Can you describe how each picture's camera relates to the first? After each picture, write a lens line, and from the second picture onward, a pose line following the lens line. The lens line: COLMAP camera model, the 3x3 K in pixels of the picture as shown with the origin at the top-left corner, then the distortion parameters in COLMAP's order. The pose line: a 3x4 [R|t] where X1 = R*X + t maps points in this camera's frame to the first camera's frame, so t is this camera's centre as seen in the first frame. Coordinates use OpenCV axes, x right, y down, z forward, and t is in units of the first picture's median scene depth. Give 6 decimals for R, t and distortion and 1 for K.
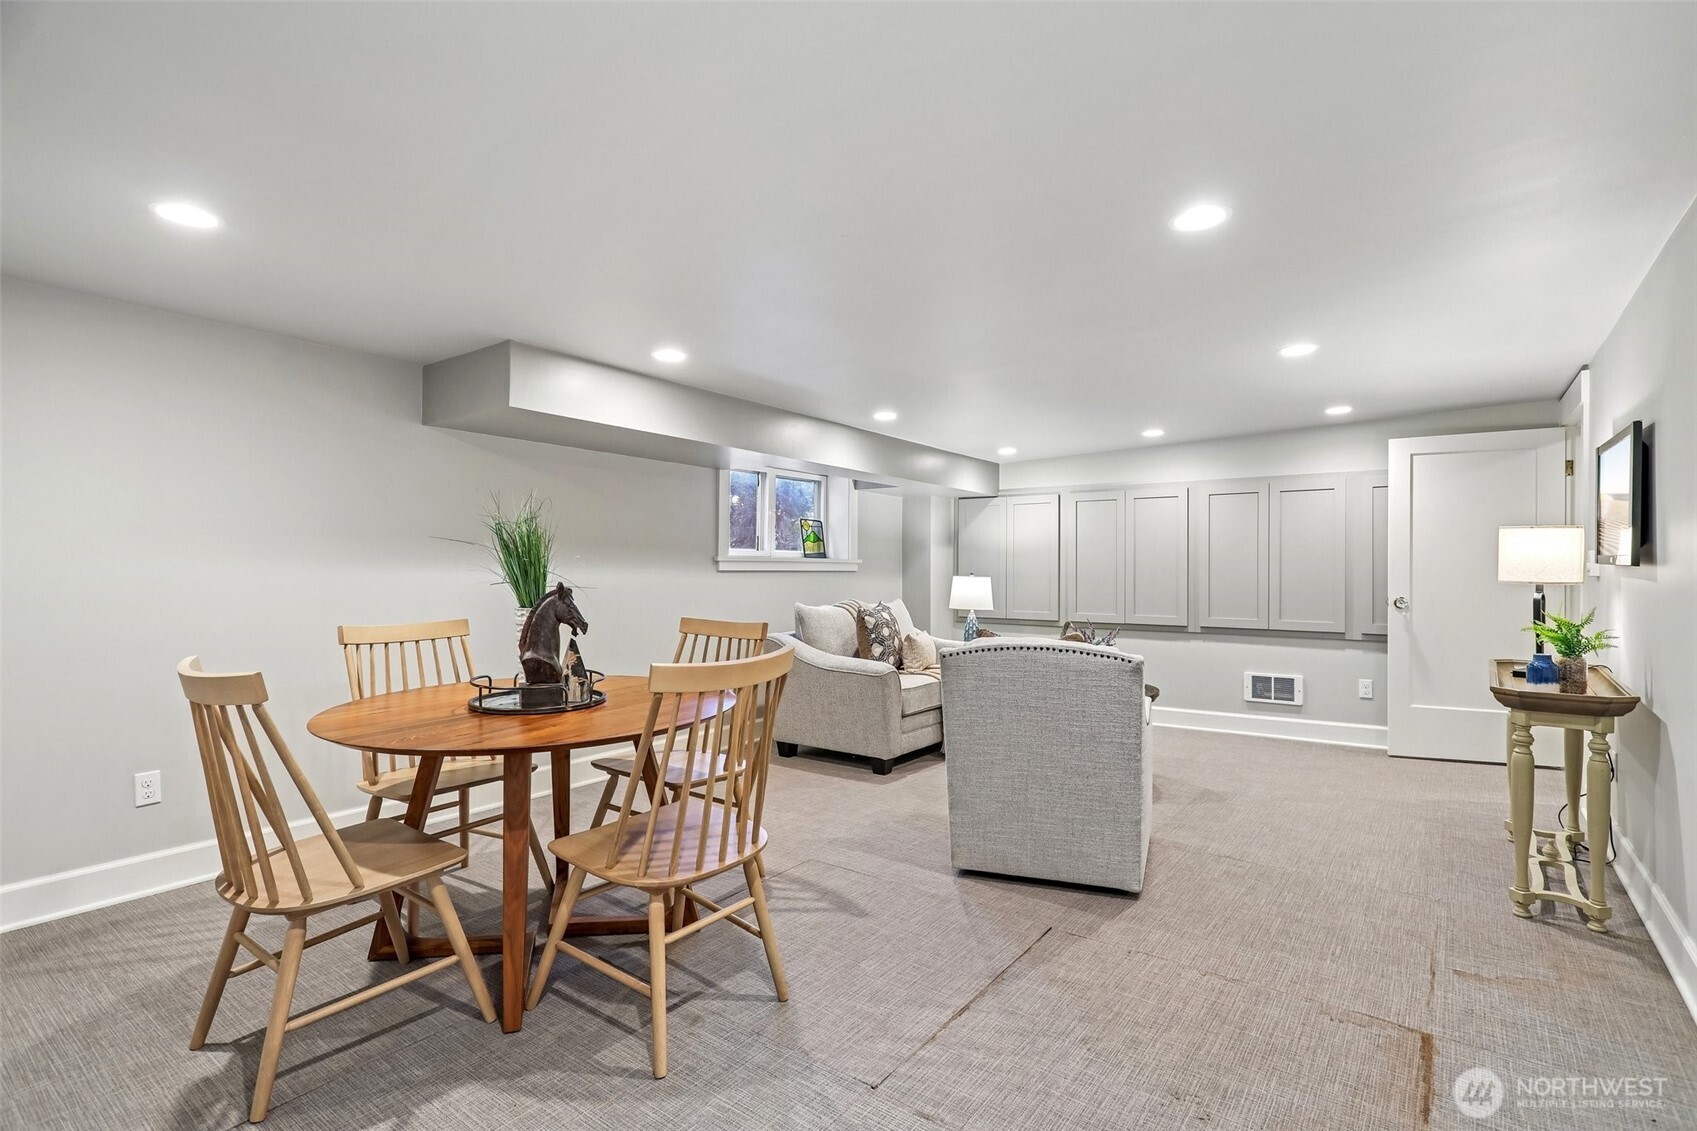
lens RADIAL K [[809.1, 0, 846.7], [0, 809.1, 566.3], [0, 0, 1]] dist [-0.002495, 0.001780]
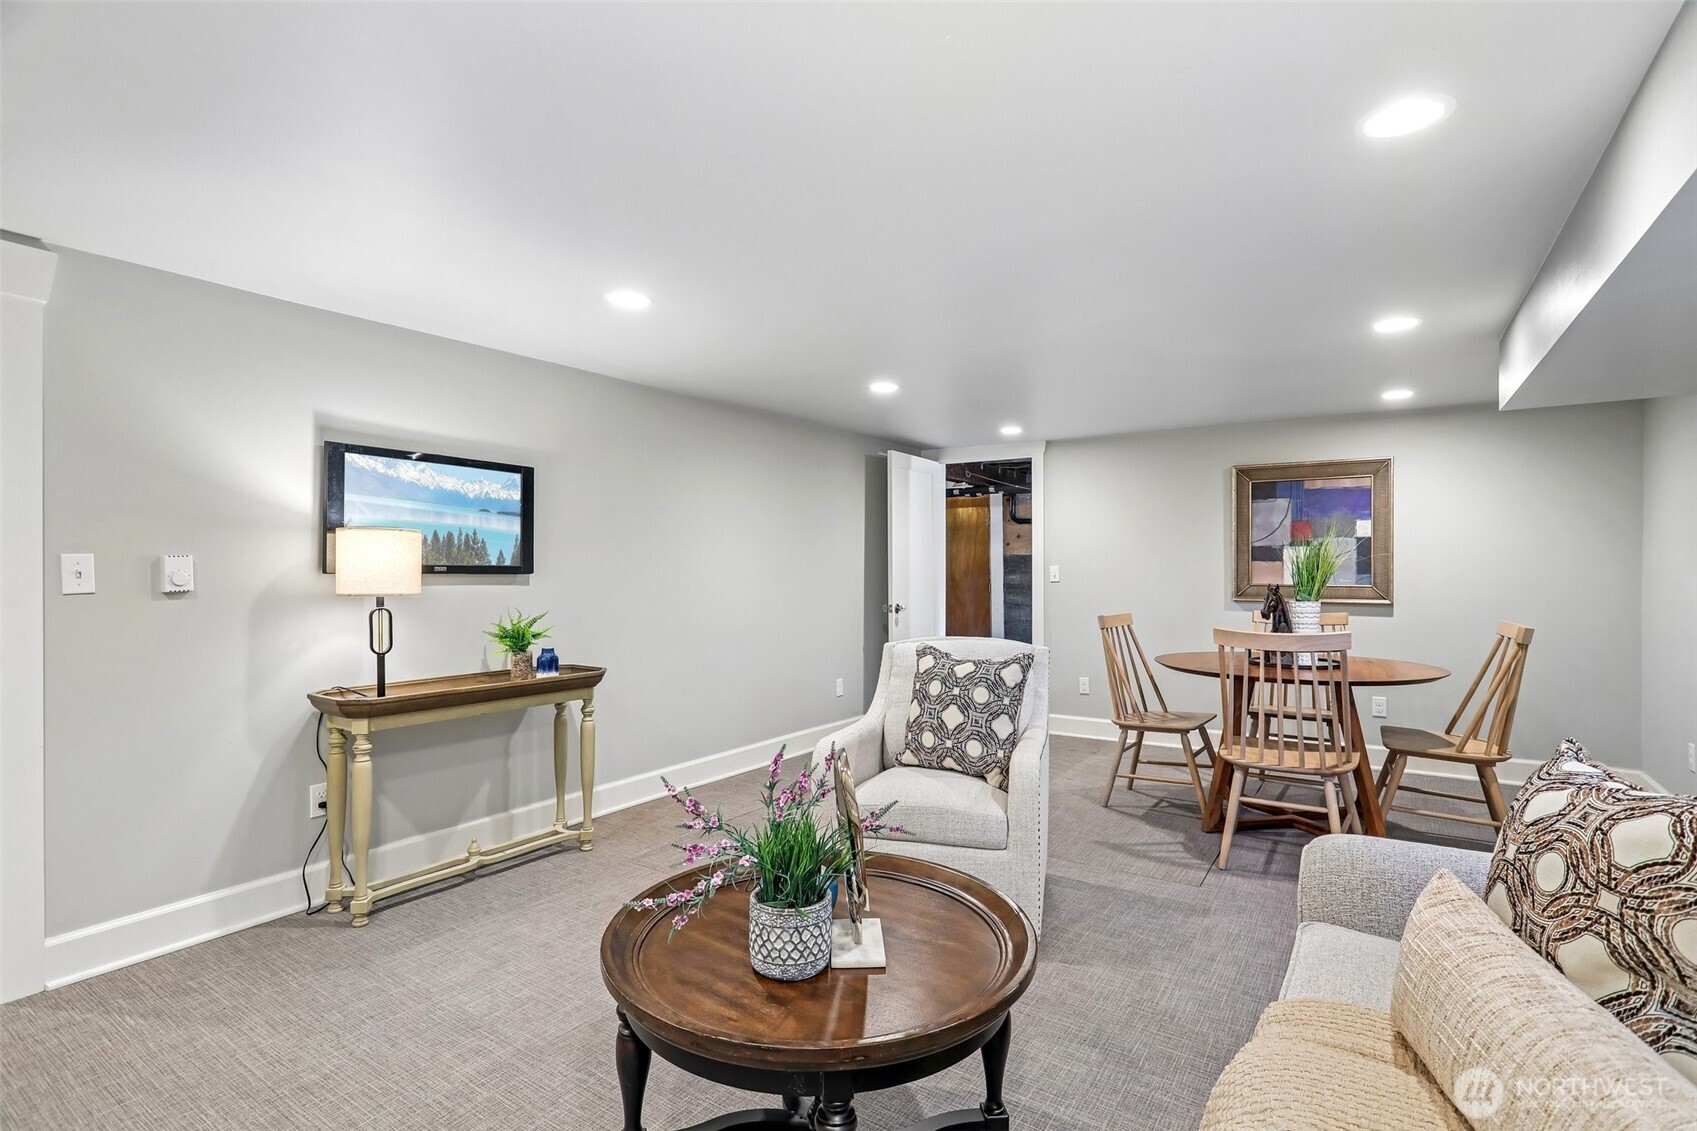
lens RADIAL K [[809.1, 0, 850.4], [0, 809.1, 565.0], [0, 0, 1]] dist [-0.002495, 0.001780]
pose [[-0.997872, 0.002810, -0.065145, 0.474915], [0.002671, 0.999994, 0.002211, -0.013326], [0.065151, 0.002032, -0.997873, 2.161860]]
